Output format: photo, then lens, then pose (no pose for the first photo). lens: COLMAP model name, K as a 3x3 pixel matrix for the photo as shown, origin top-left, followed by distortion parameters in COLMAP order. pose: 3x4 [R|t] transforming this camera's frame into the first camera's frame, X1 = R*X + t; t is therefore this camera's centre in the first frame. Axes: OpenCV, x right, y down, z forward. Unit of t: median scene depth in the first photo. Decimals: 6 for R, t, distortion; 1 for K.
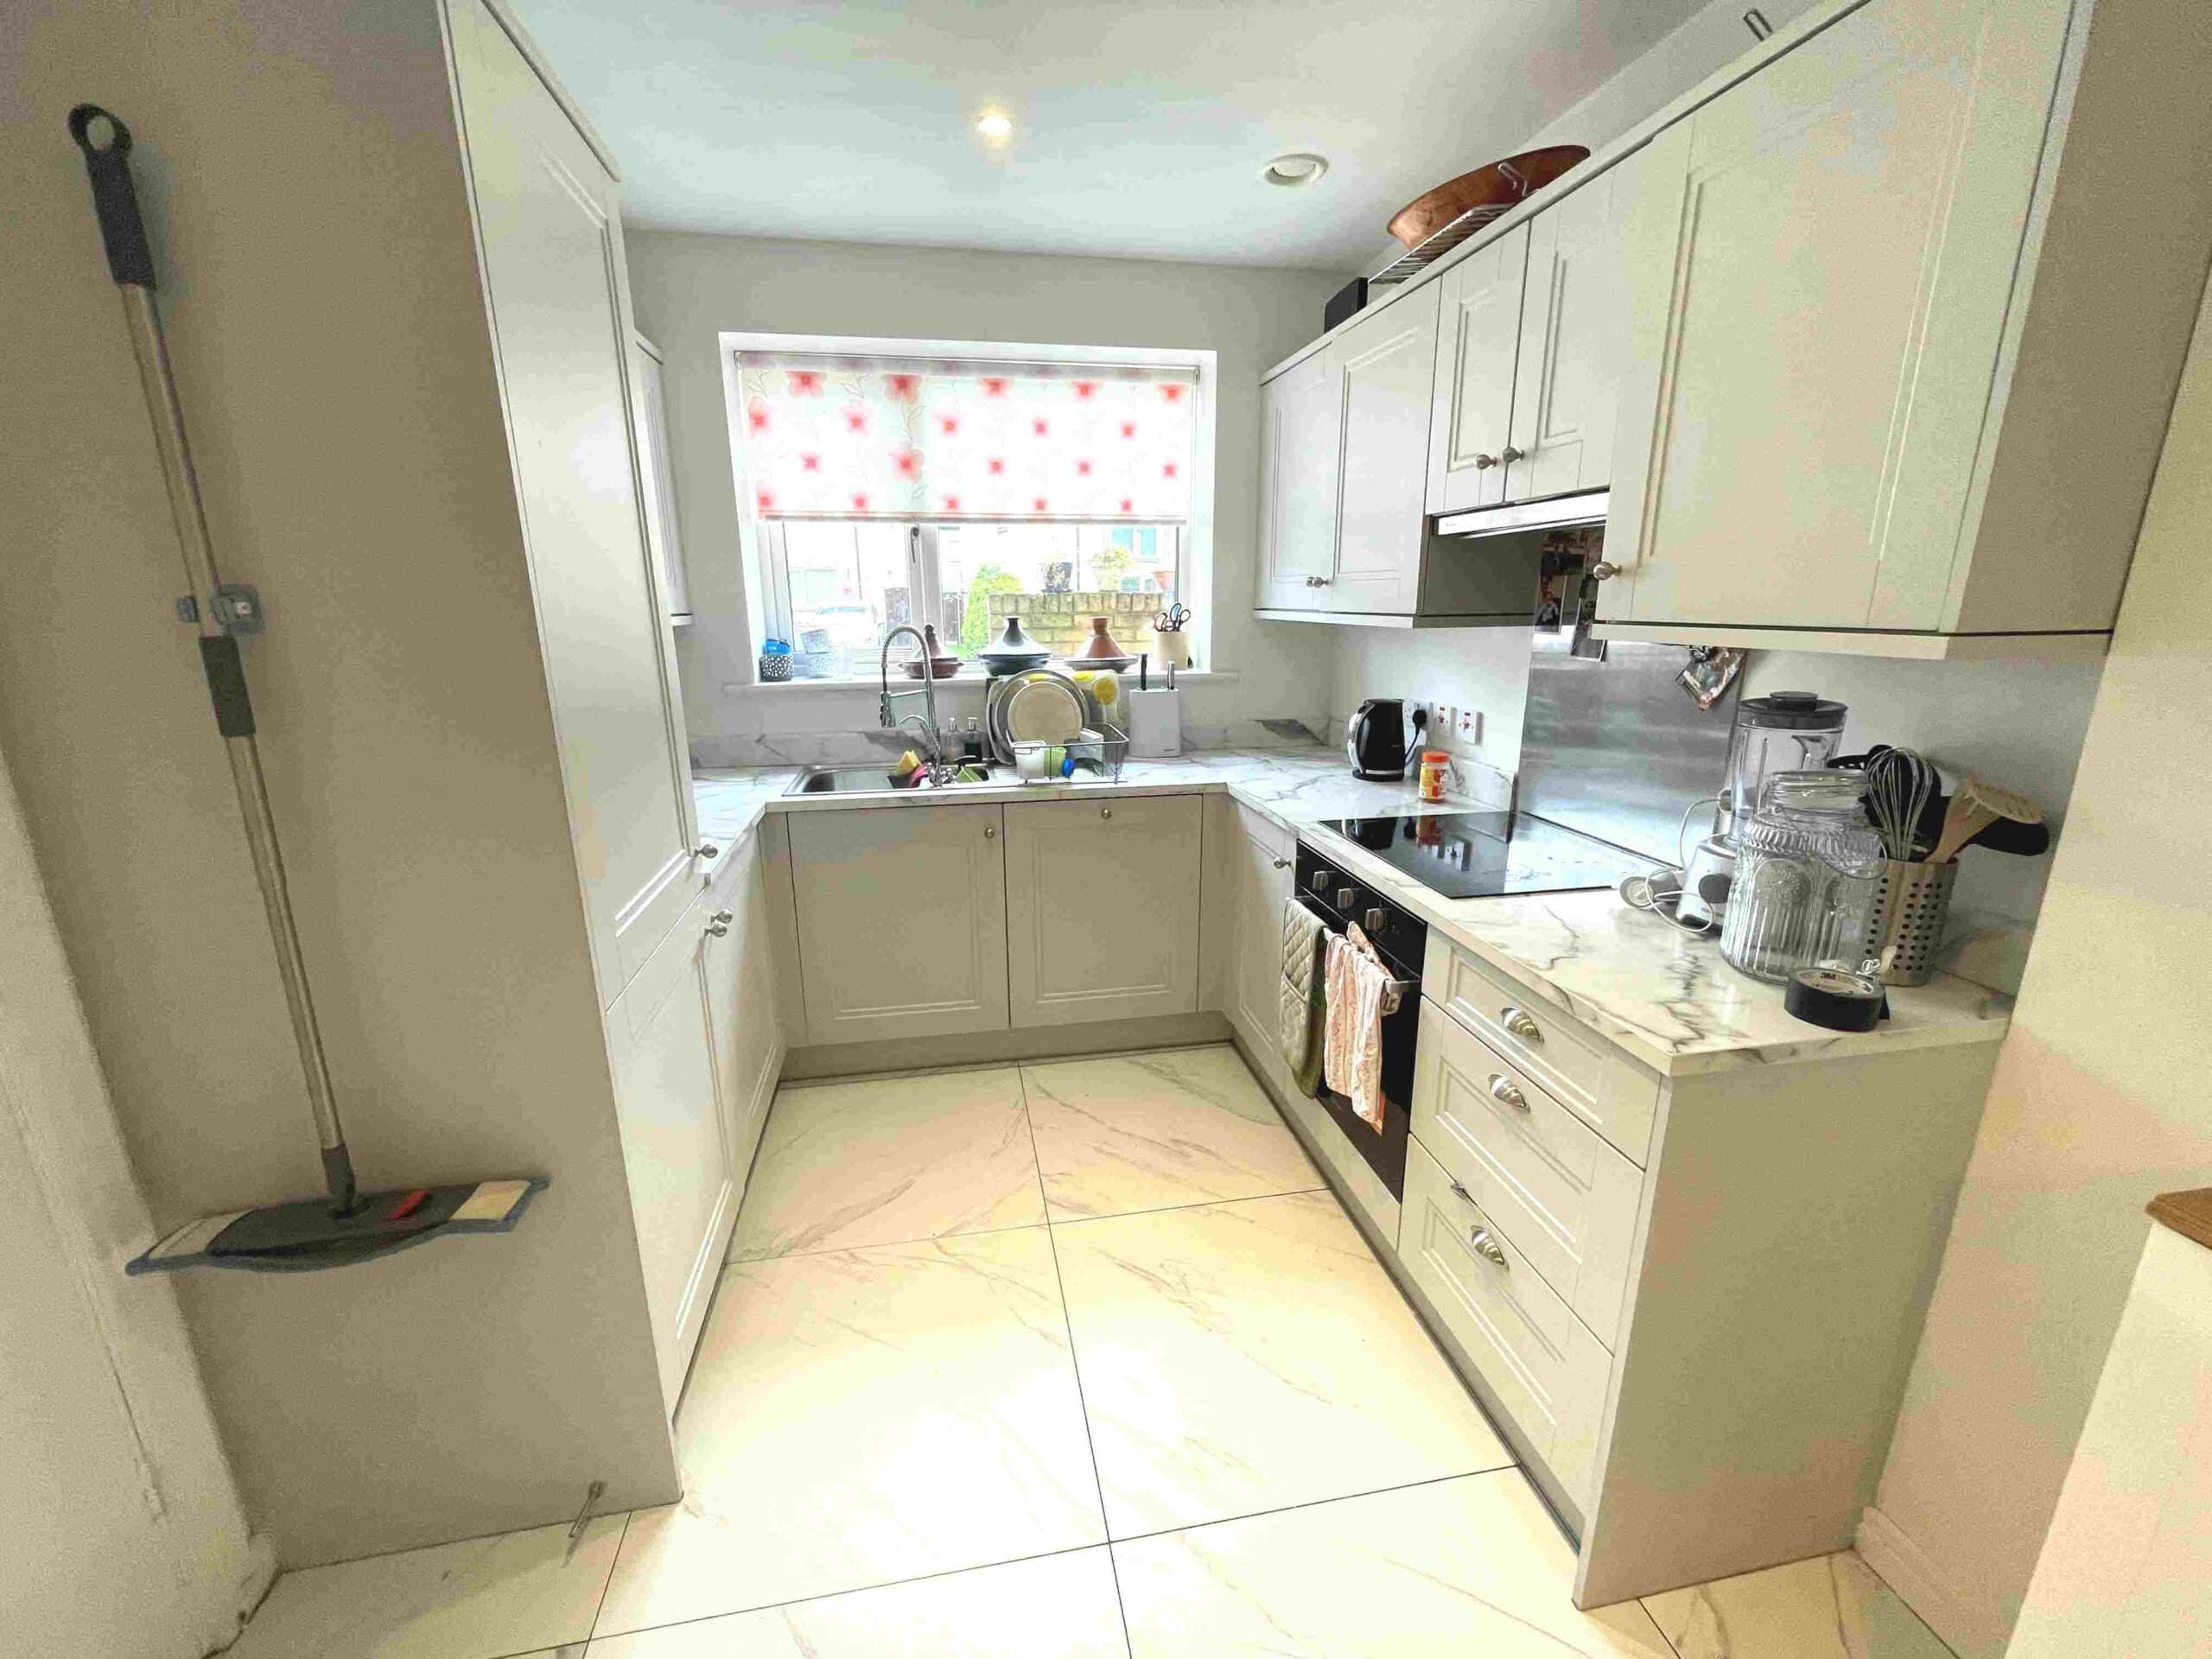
lens RADIAL K [[897.0, 0, 1106.0], [0, 897.0, 829.5], [0, 0, 1]] dist [-0.003125, -0.000301]
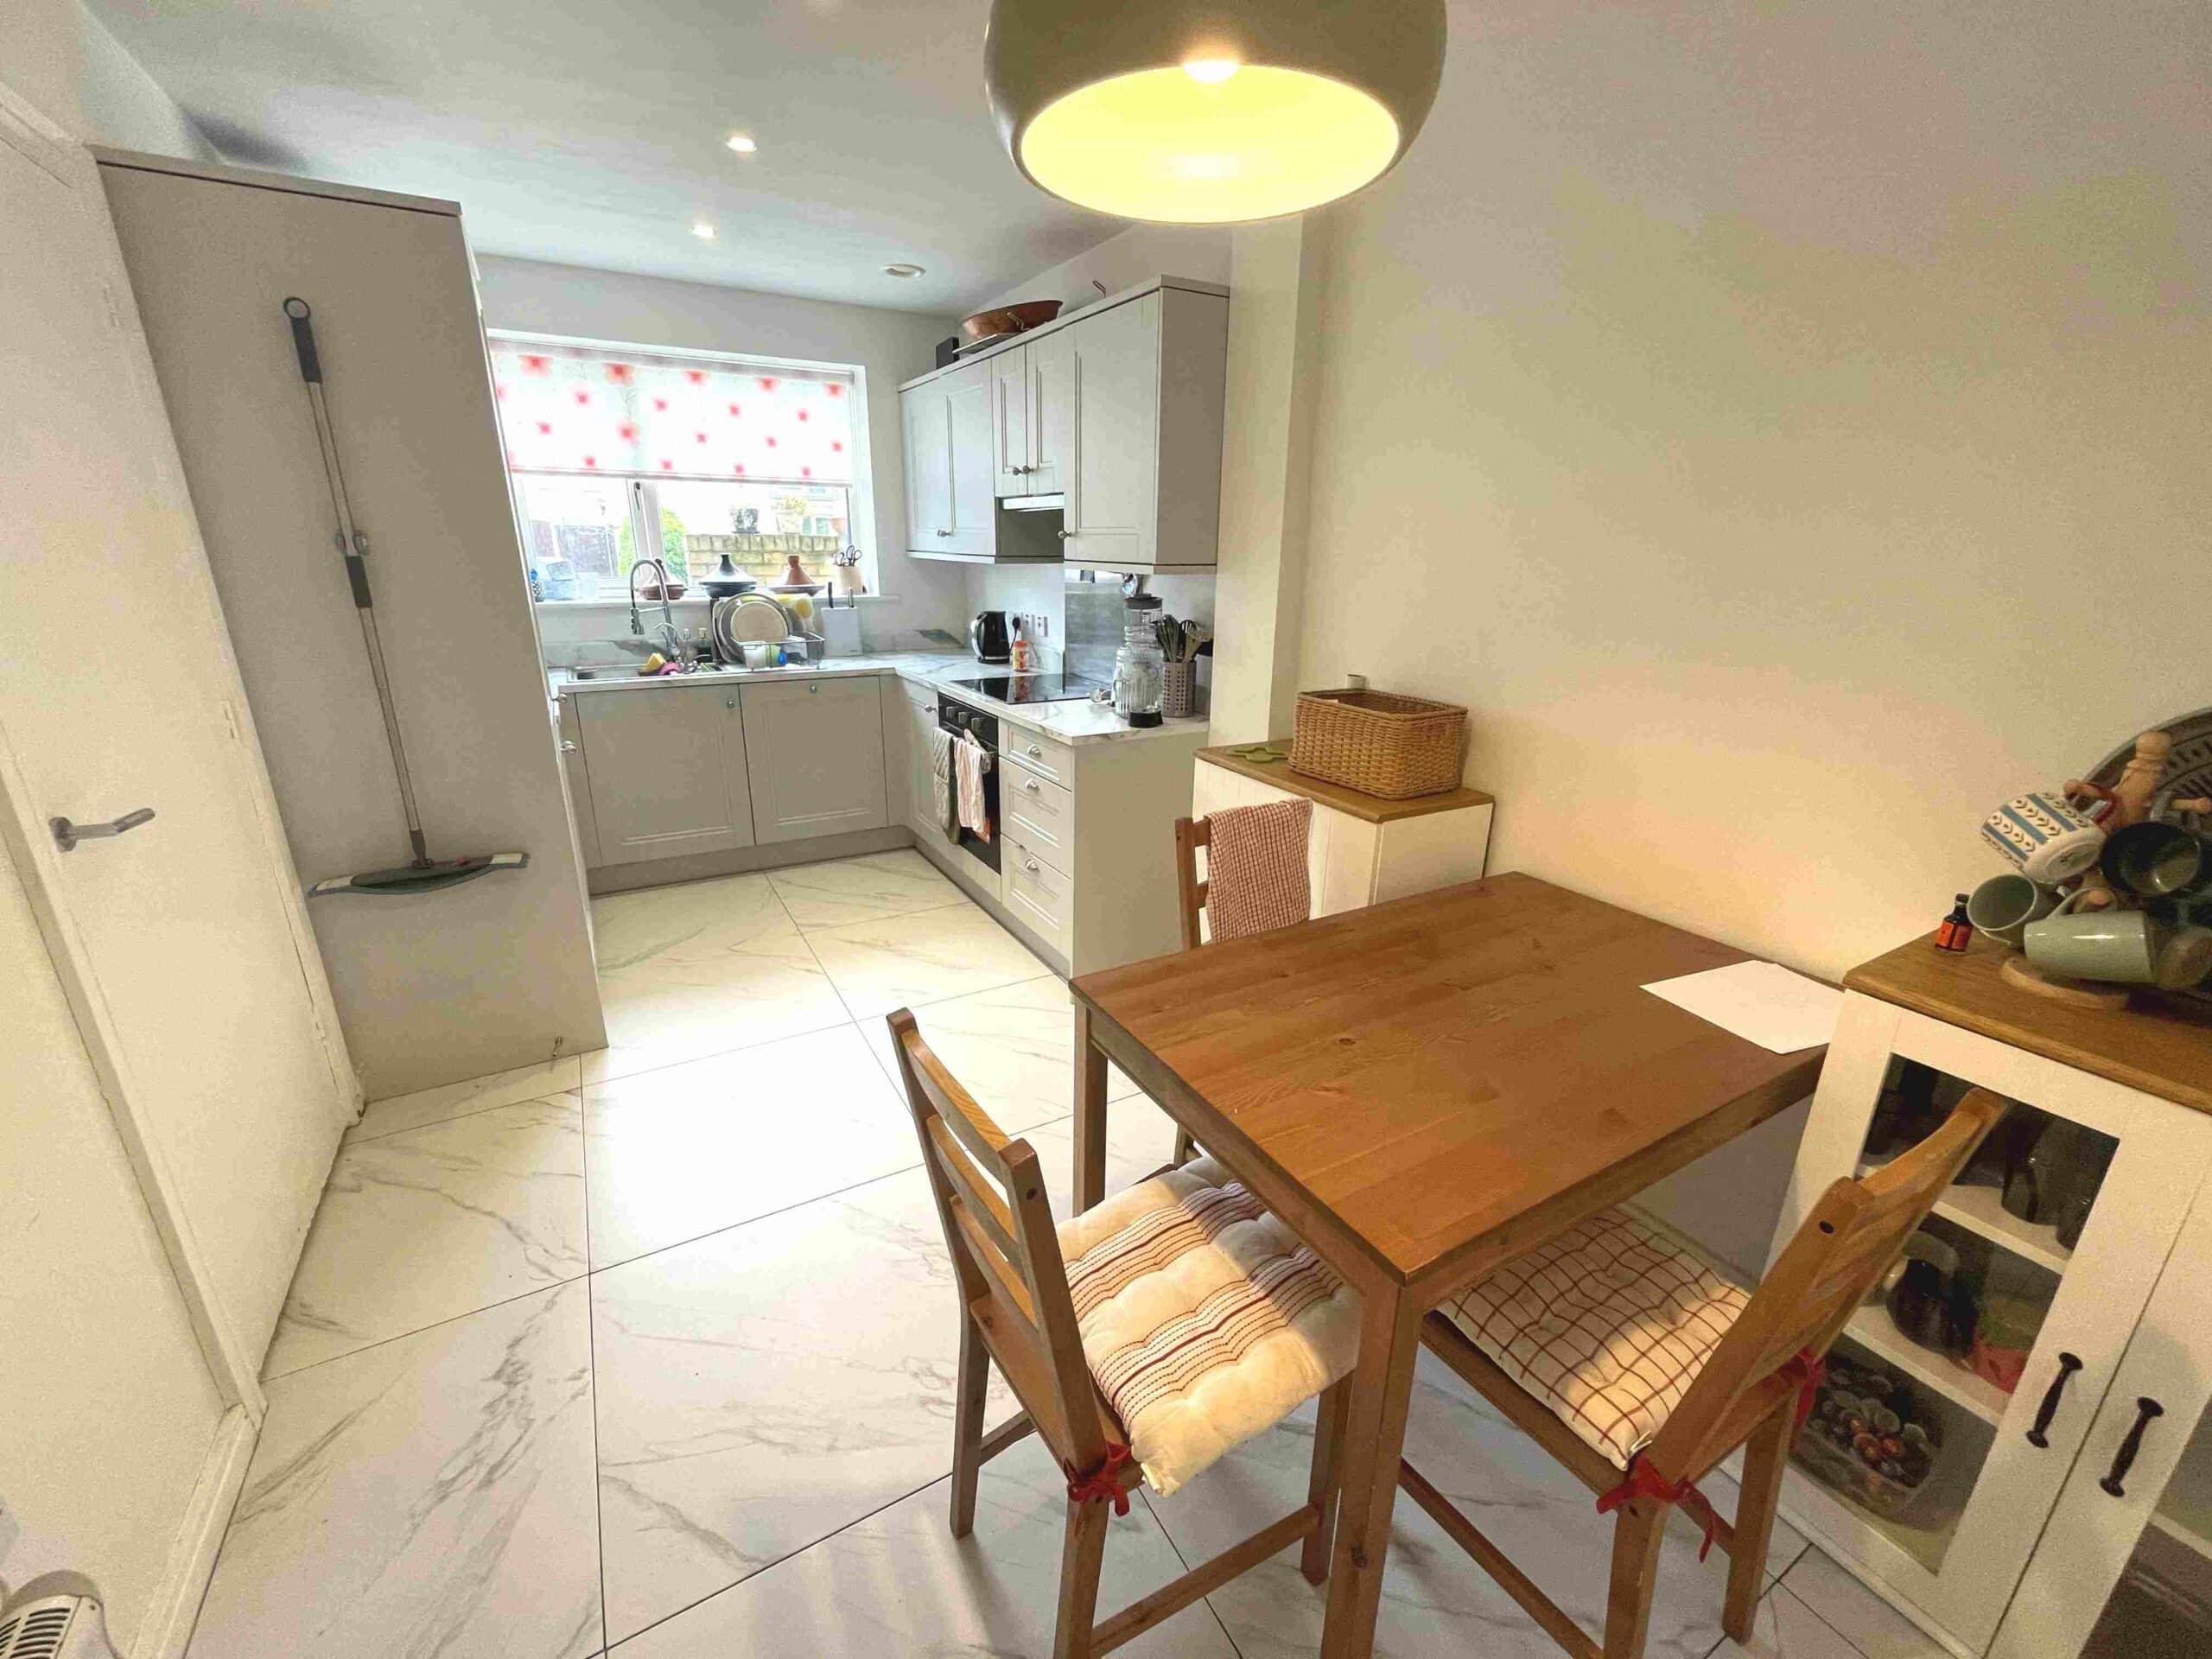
lens RADIAL K [[897.0, 0, 1106.0], [0, 897.0, 829.5], [0, 0, 1]] dist [-0.003125, -0.000301]
pose [[0.942346, -0.083812, 0.323975, -0.041254], [0.064113, 0.995412, 0.071029, 0.132292], [-0.328442, -0.046163, 0.943396, -0.542872]]
